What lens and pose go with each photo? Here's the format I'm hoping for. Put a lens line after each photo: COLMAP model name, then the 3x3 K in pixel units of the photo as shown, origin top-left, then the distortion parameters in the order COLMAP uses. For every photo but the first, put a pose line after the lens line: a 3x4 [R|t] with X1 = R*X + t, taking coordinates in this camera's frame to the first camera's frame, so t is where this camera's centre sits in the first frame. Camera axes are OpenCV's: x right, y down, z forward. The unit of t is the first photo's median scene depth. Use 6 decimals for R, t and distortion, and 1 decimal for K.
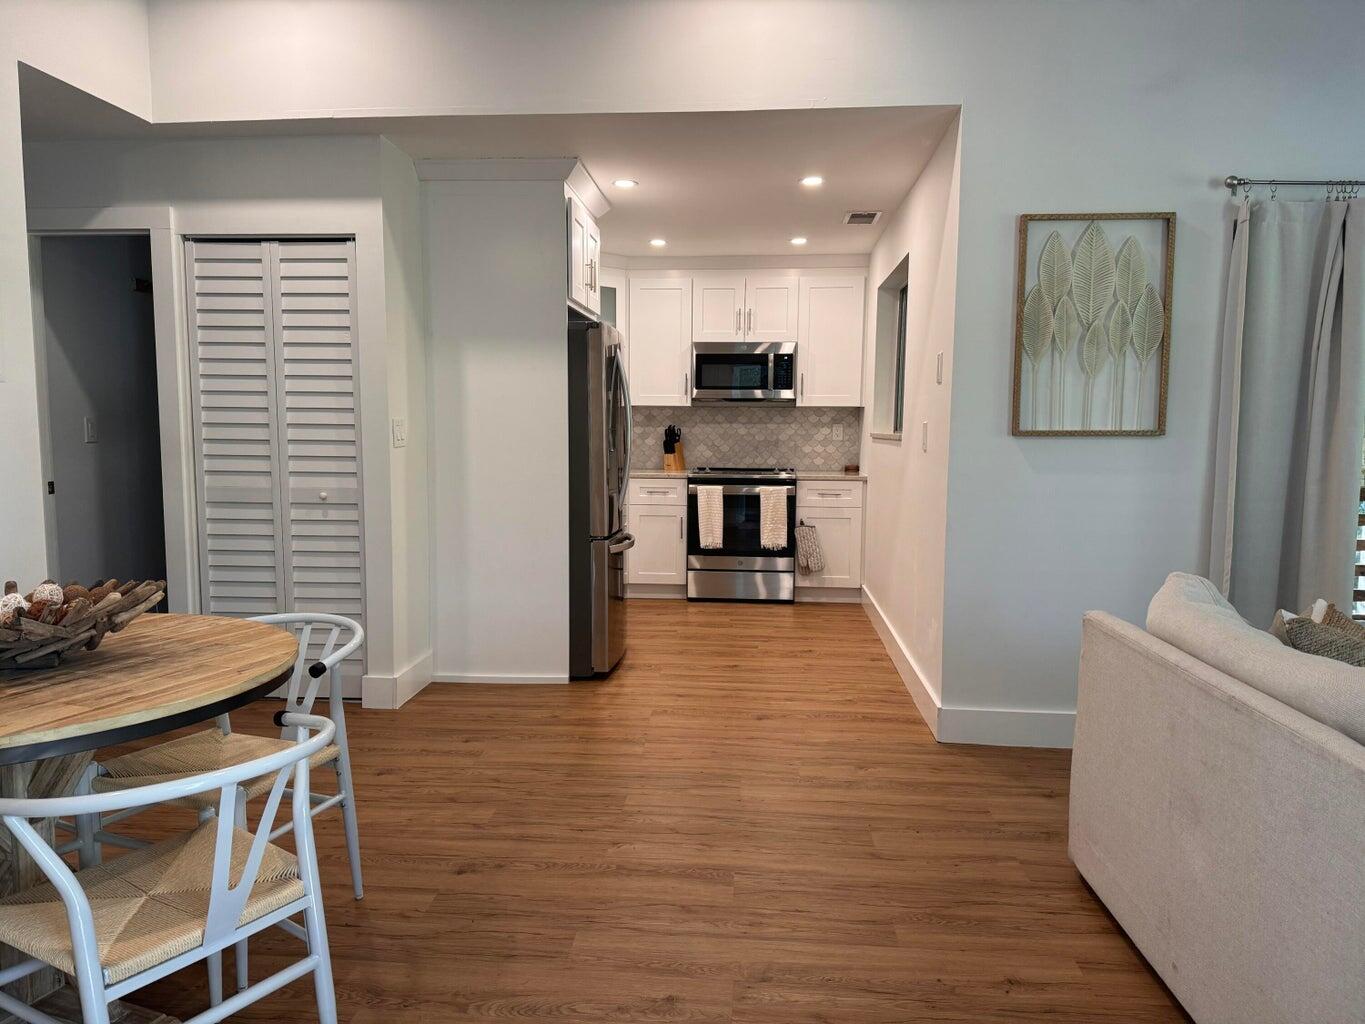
lens RADIAL K [[955.0, 0, 682.5], [0, 955.0, 512.0], [0, 0, 1]] dist [0.116821, -0.162609]
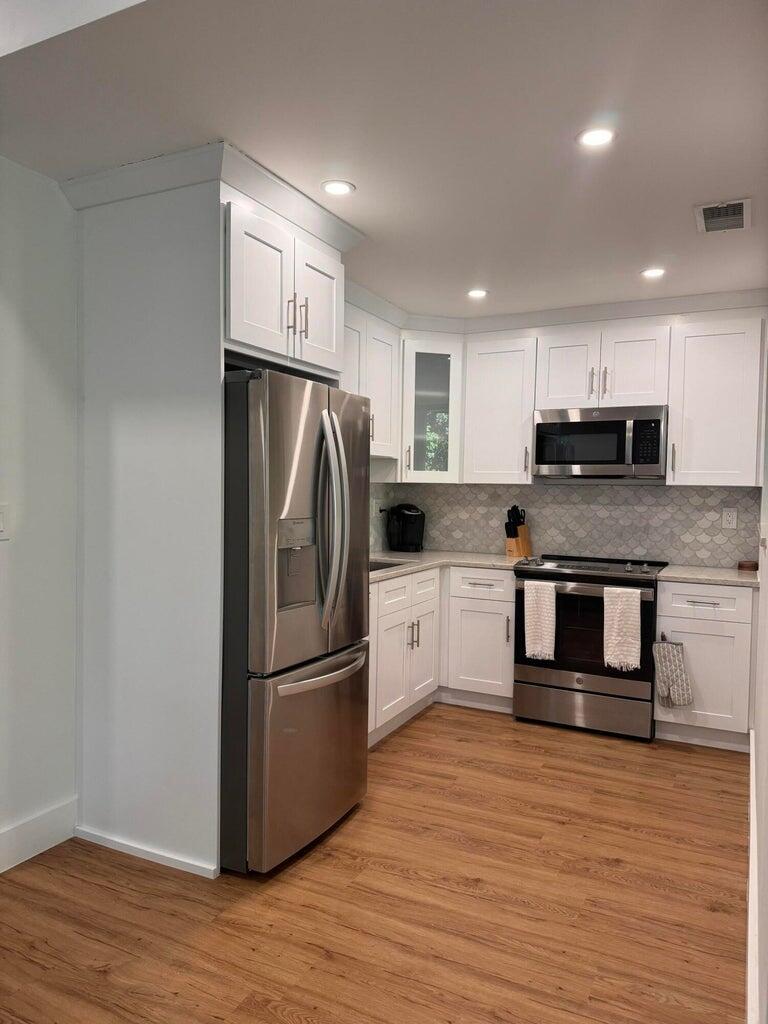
lens RADIAL K [[716.4, 0, 384.0], [0, 716.4, 512.0], [0, 0, 1]] dist [0.116821, -0.162609]
pose [[0.925941, 0.021258, -0.377069, 0.136598], [-0.045132, 0.997488, -0.054591, -0.047147], [0.374961, 0.067566, 0.924575, 0.376100]]
